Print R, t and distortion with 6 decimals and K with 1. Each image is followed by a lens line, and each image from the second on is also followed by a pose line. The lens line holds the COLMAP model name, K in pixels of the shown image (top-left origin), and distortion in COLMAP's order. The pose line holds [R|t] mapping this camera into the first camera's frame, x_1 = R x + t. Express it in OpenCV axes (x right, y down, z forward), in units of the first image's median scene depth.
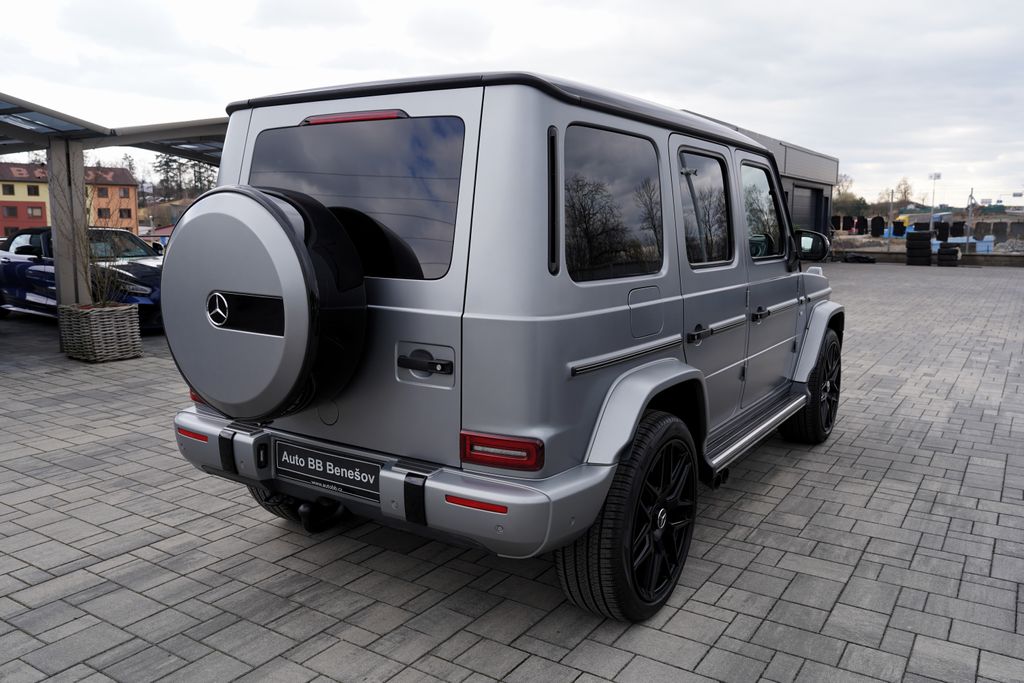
lens RADIAL K [[829.2, 0, 512.0], [0, 829.2, 341.5], [0, 0, 1]] dist [-0.062810, 0.009637]
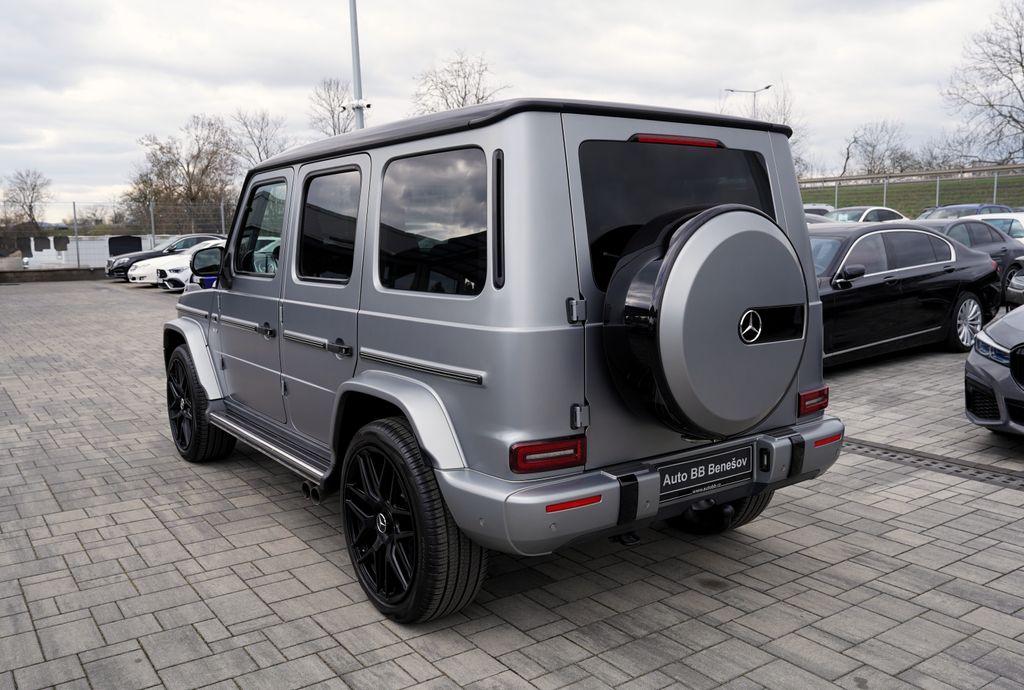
lens RADIAL K [[855.1, 0, 512.0], [0, 855.1, 345.0], [0, 0, 1]] dist [-0.041364, 0.001468]
pose [[0.374572, -0.139353, 0.916666, -1.287568], [0.156844, 0.983917, 0.085487, -0.137339], [-0.913836, 0.111753, 0.390404, 0.777200]]
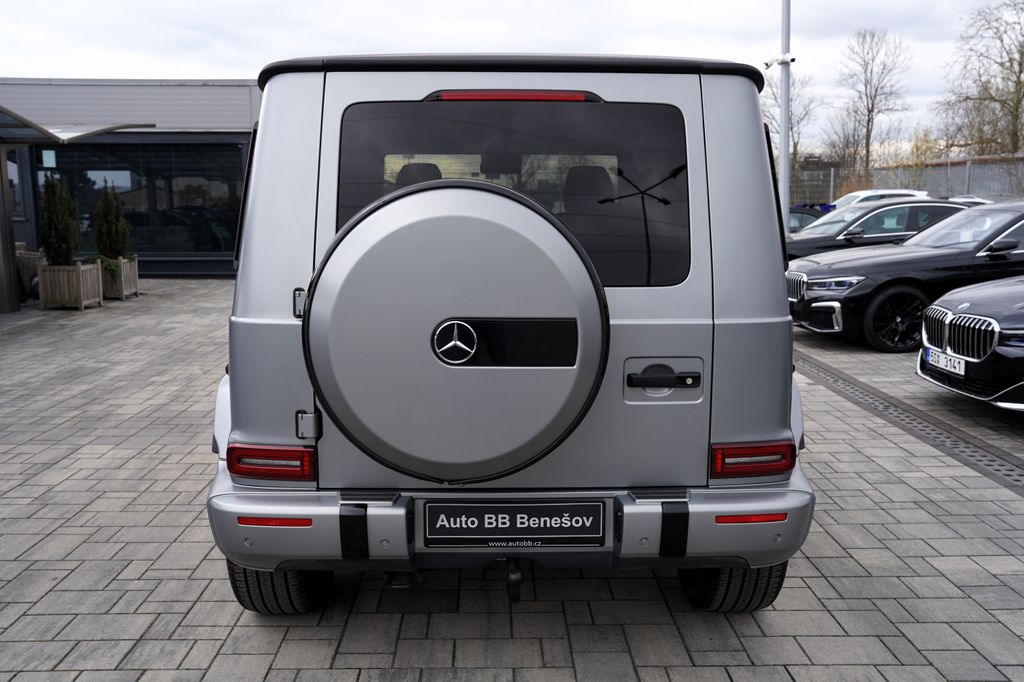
lens RADIAL K [[892.0, 0, 512.0], [0, 892.0, 341.0], [0, 0, 1]] dist [-0.034589, 0.008522]
pose [[0.827612, -0.099084, 0.552486, -0.695316], [0.094026, 0.994861, 0.037572, -0.059887], [-0.553369, 0.020853, 0.832675, 0.254658]]
